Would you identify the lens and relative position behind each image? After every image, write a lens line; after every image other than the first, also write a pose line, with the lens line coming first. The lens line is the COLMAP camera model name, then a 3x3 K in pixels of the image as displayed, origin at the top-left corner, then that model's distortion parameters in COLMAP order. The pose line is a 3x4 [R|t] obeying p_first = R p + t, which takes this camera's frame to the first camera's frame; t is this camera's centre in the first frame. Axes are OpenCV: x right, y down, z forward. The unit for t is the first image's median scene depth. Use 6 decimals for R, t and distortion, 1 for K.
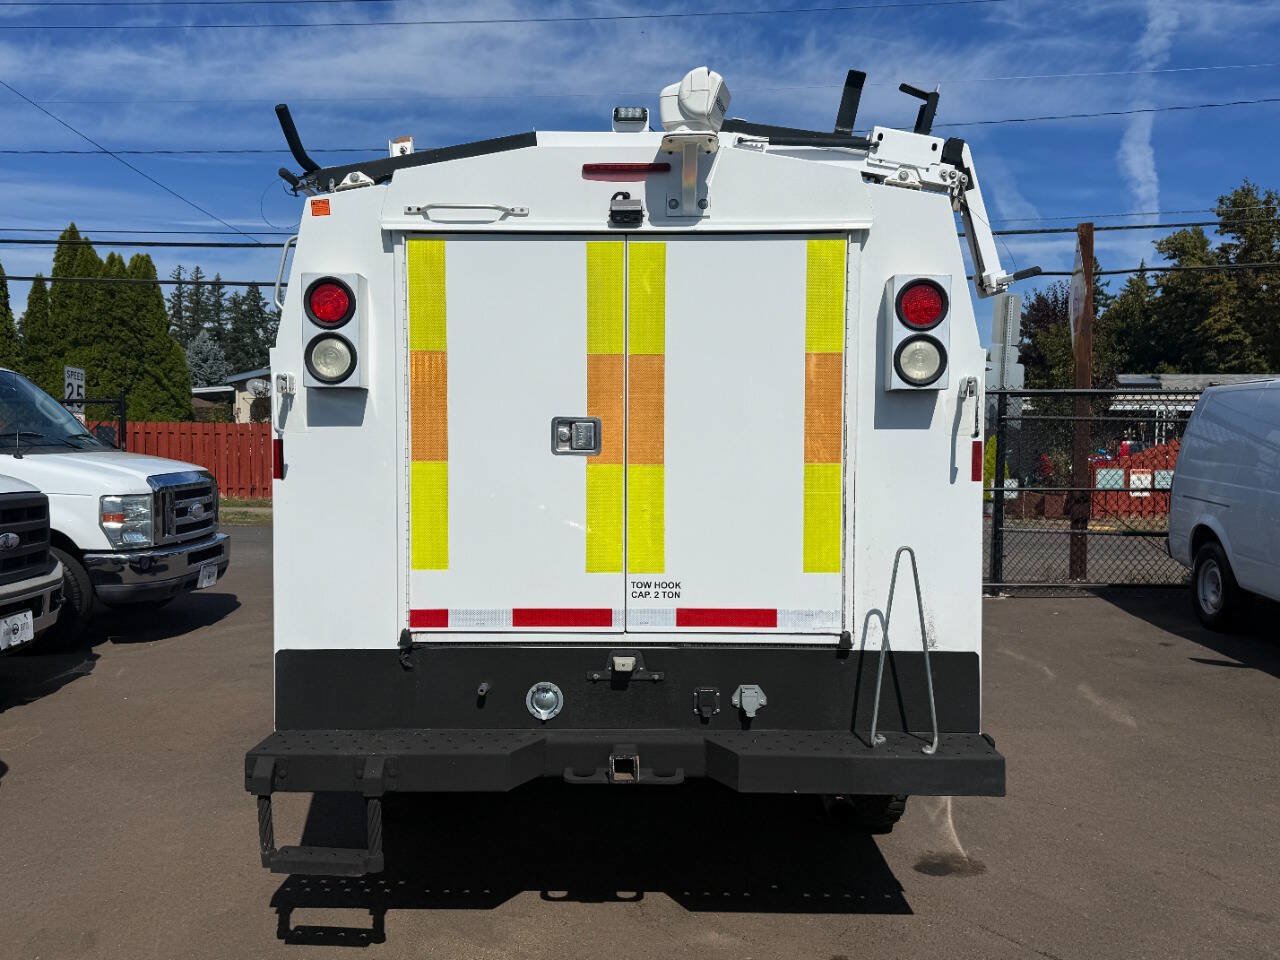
lens RADIAL K [[1065.9, 0, 640.0], [0, 1065.9, 480.0], [0, 0, 1]] dist [0.120309, -0.188660]
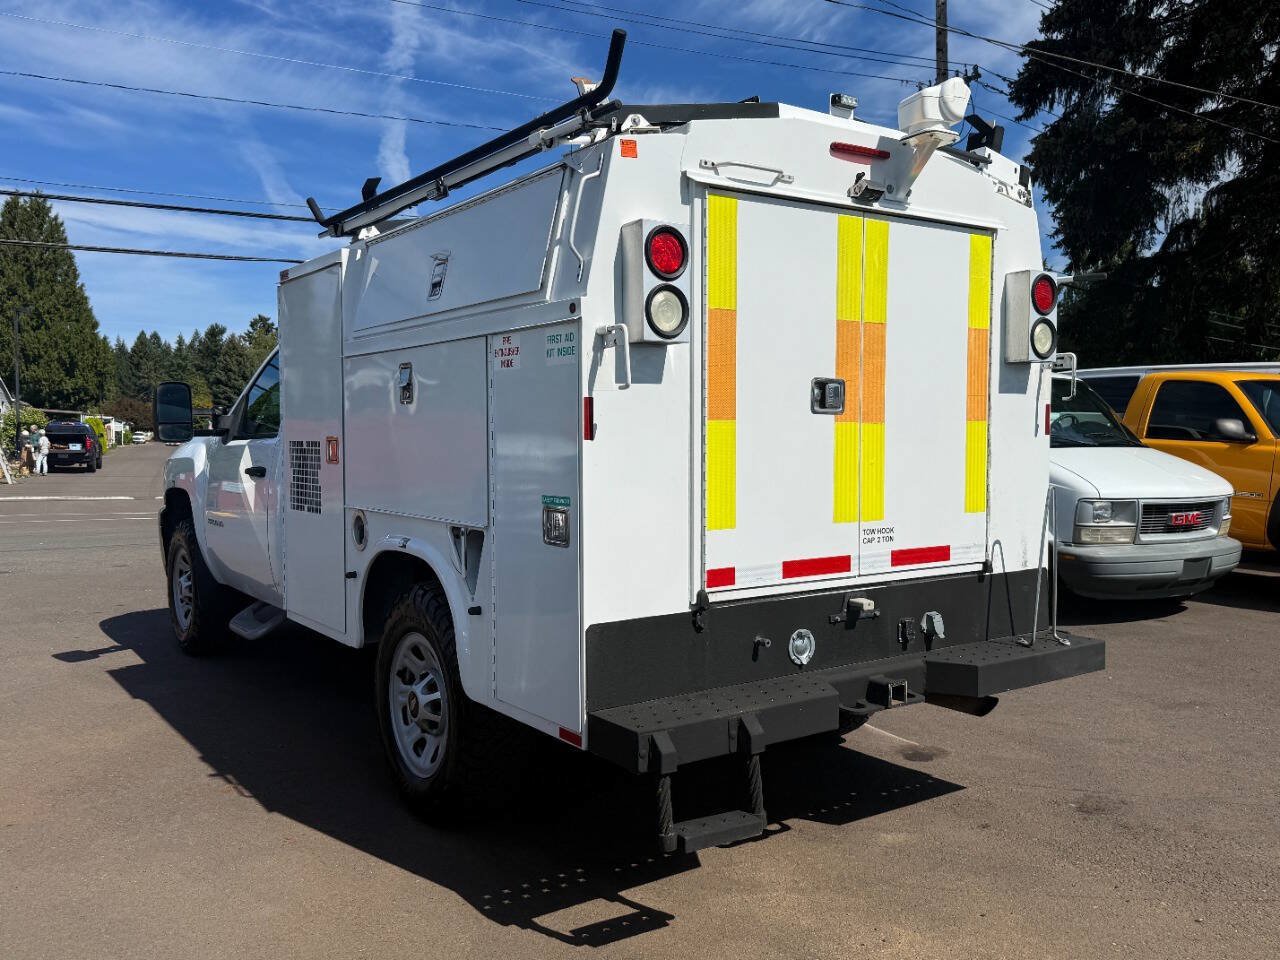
lens RADIAL K [[1065.9, 0, 640.0], [0, 1065.9, 480.0], [0, 0, 1]] dist [0.120309, -0.188660]
pose [[0.808933, -0.032885, 0.586980, -0.834312], [0.027738, 0.999457, 0.017766, 0.018206], [-0.587246, 0.001910, 0.809406, 0.237435]]
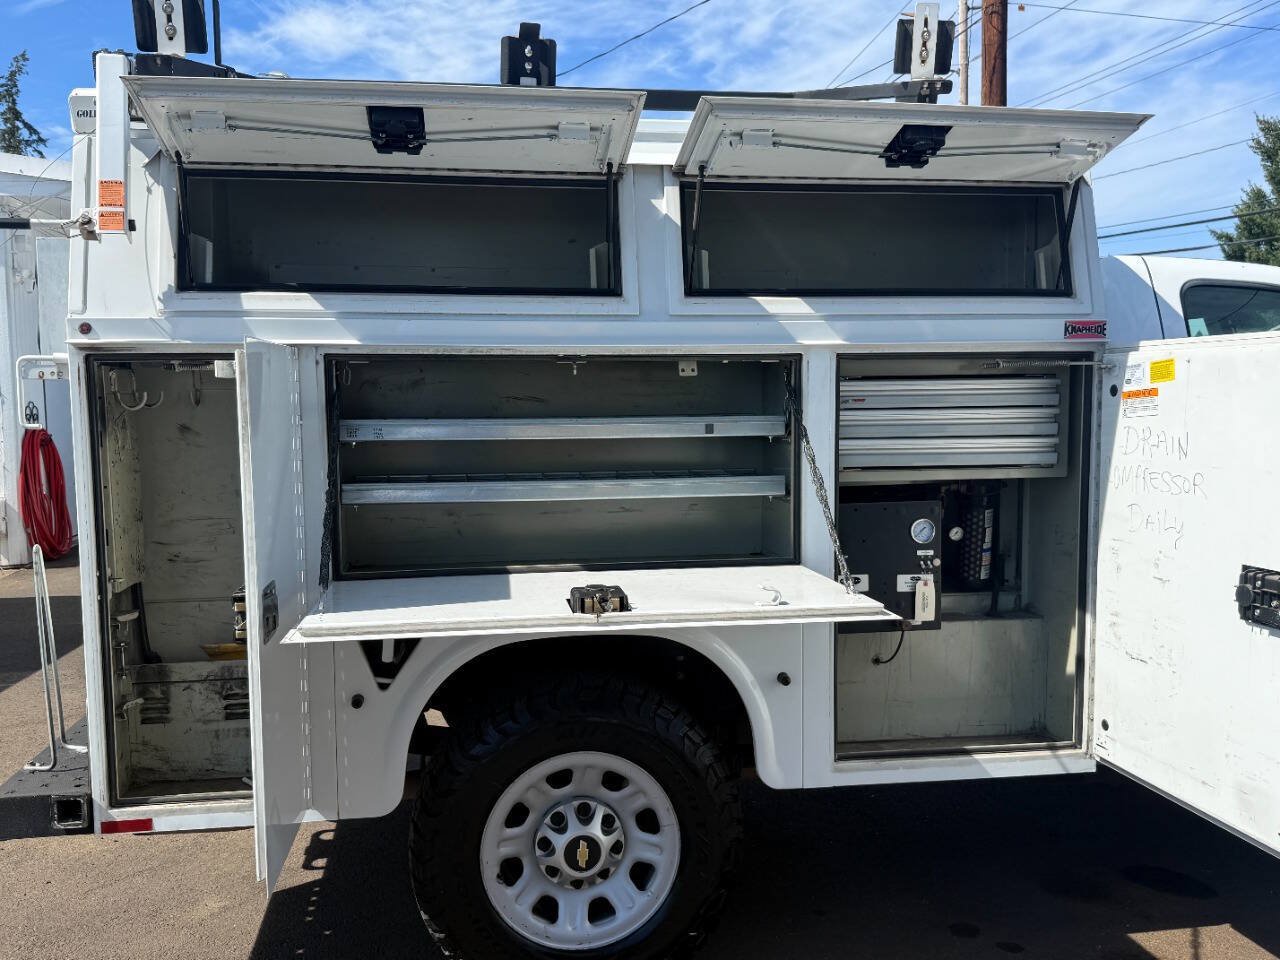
lens RADIAL K [[1065.9, 0, 640.0], [0, 1065.9, 480.0], [0, 0, 1]] dist [0.120309, -0.188660]
pose [[0.157851, 0.073435, -0.984729, 1.164618], [-0.028062, 0.997162, 0.069863, -0.068907], [0.987064, 0.016606, 0.159464, 1.277267]]
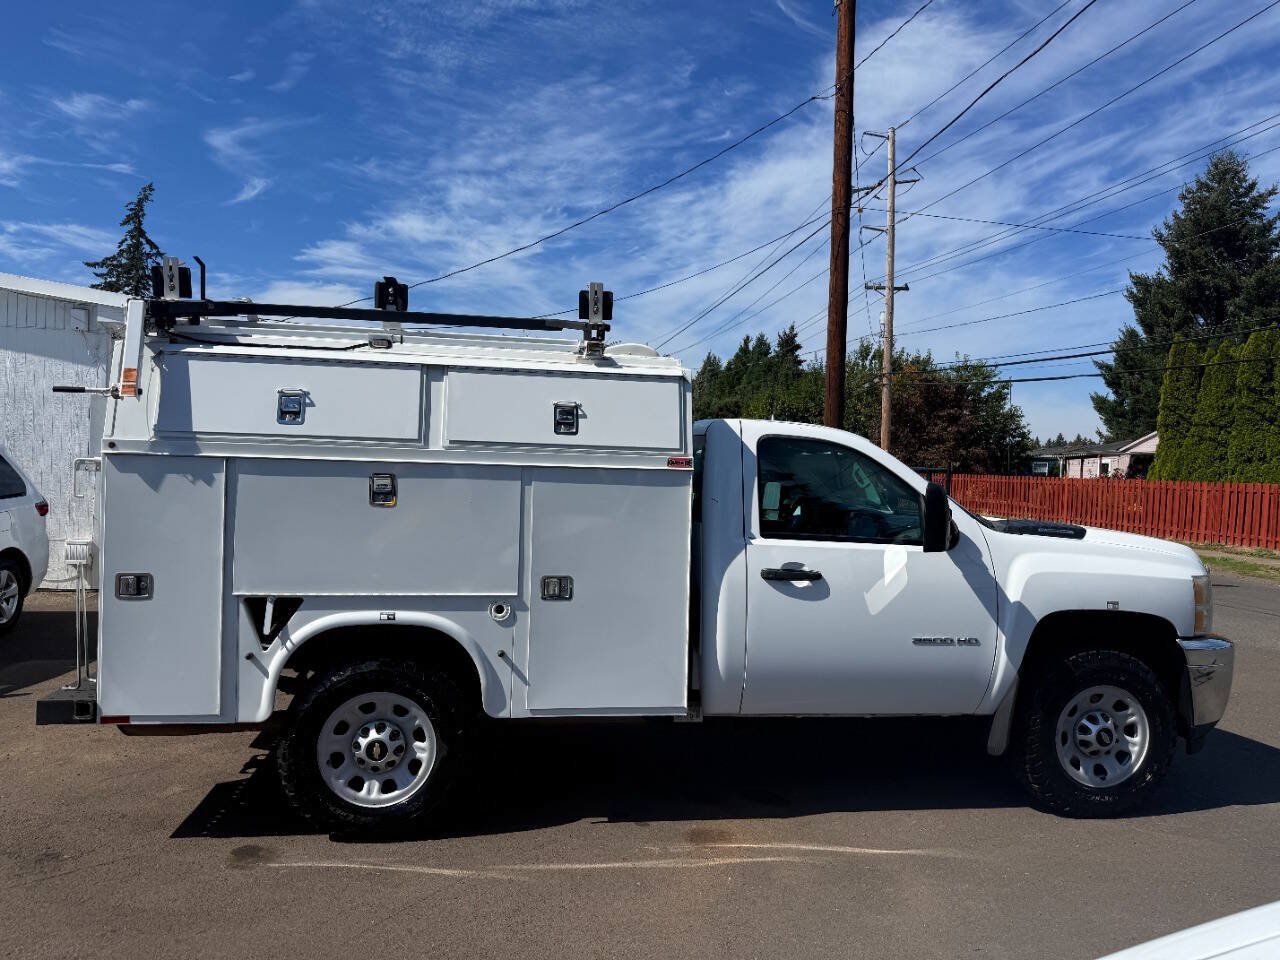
lens RADIAL K [[896.1, 0, 643.7], [0, 896.1, 480.8], [0, 0, 1]] dist [0.080422, -0.110701]
pose [[0.157193, 0.007564, -0.987539, 1.642717], [-0.064372, 0.997923, -0.002603, -0.107363], [0.985468, 0.063979, 0.157353, 1.521864]]
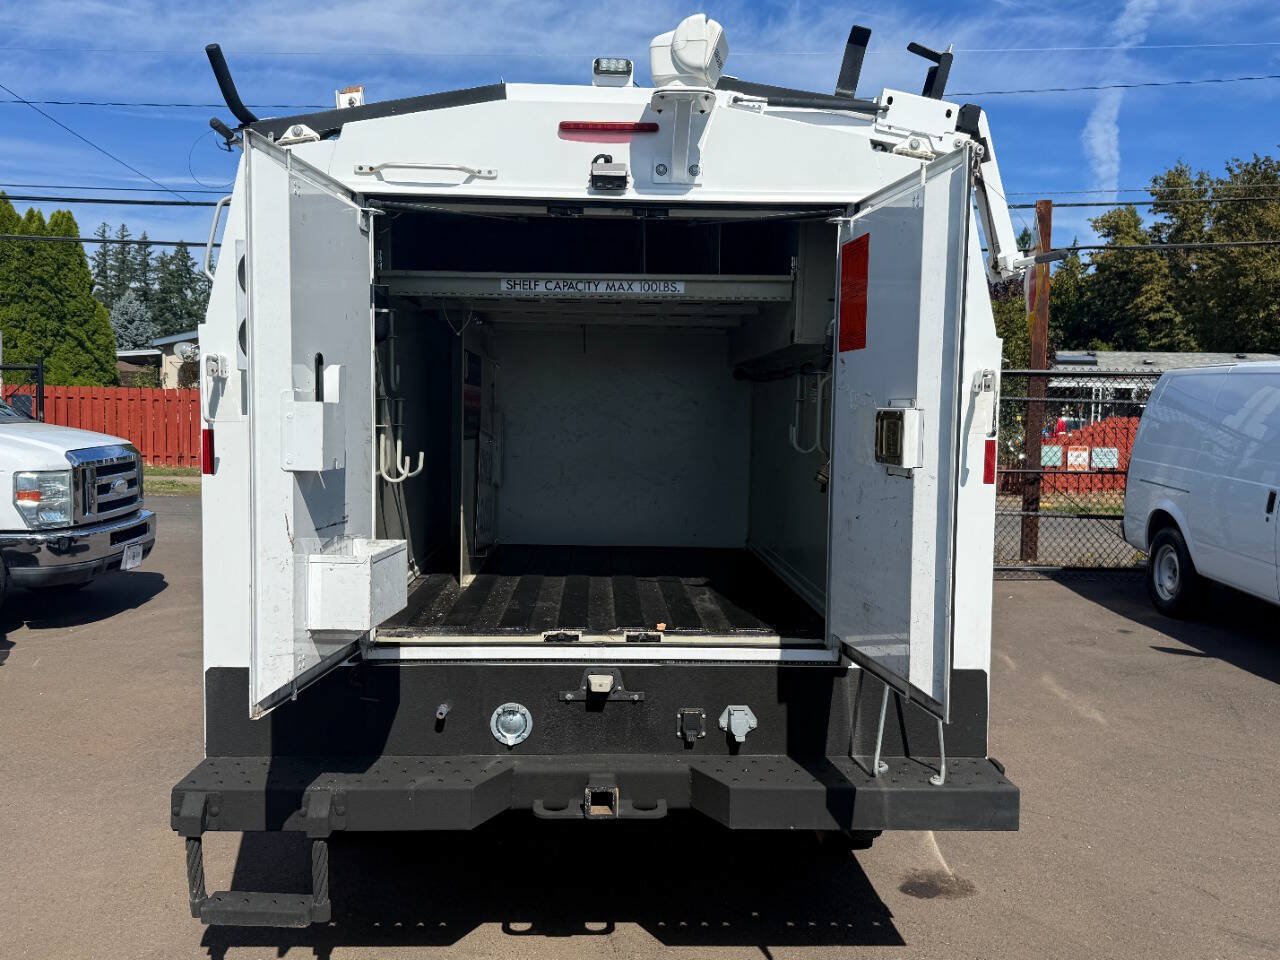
lens RADIAL K [[1076.1, 0, 635.6], [0, 1076.1, 480.0], [0, 0, 1]] dist [0.068417, -0.090314]
pose [[0.998614, 0.008671, 0.051907, -0.033678], [-0.010112, 0.999569, 0.027555, -0.024082], [-0.051646, -0.028042, 0.998272, 0.098289]]
